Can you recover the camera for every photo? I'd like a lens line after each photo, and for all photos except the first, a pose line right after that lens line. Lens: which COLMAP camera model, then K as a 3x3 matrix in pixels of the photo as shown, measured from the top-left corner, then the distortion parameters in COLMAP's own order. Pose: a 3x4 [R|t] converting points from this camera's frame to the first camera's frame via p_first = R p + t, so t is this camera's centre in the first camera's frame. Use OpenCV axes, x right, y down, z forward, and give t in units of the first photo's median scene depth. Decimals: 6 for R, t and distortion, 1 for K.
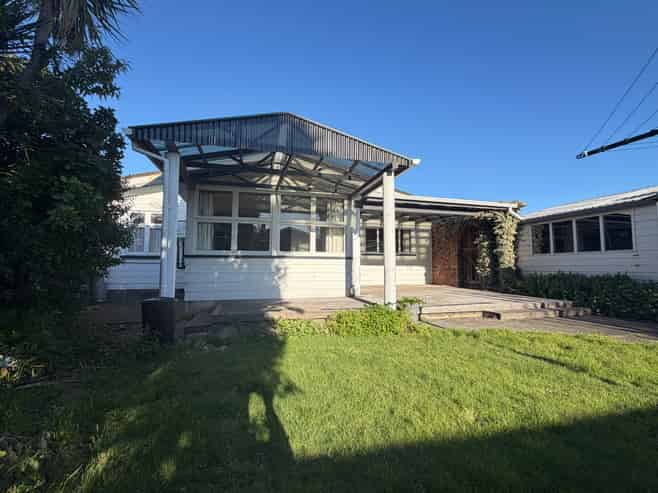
lens RADIAL K [[307.5, 0, 329.0], [0, 307.5, 246.5], [0, 0, 1]] dist [-0.000249, 0.000114]
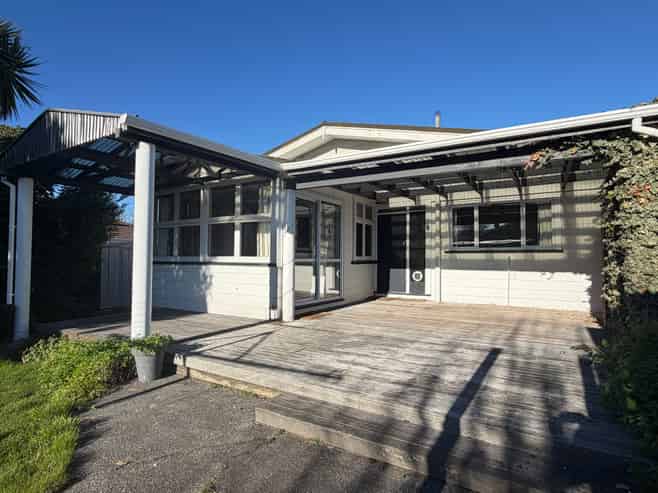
lens RADIAL K [[360.7, 0, 329.0], [0, 360.7, 246.5], [0, 0, 1]] dist [-0.002412, -0.000381]
pose [[0.681176, -0.024488, -0.731710, 0.753634], [0.047780, 0.998797, 0.011053, -0.005846], [0.730559, -0.042490, 0.681526, 0.545579]]
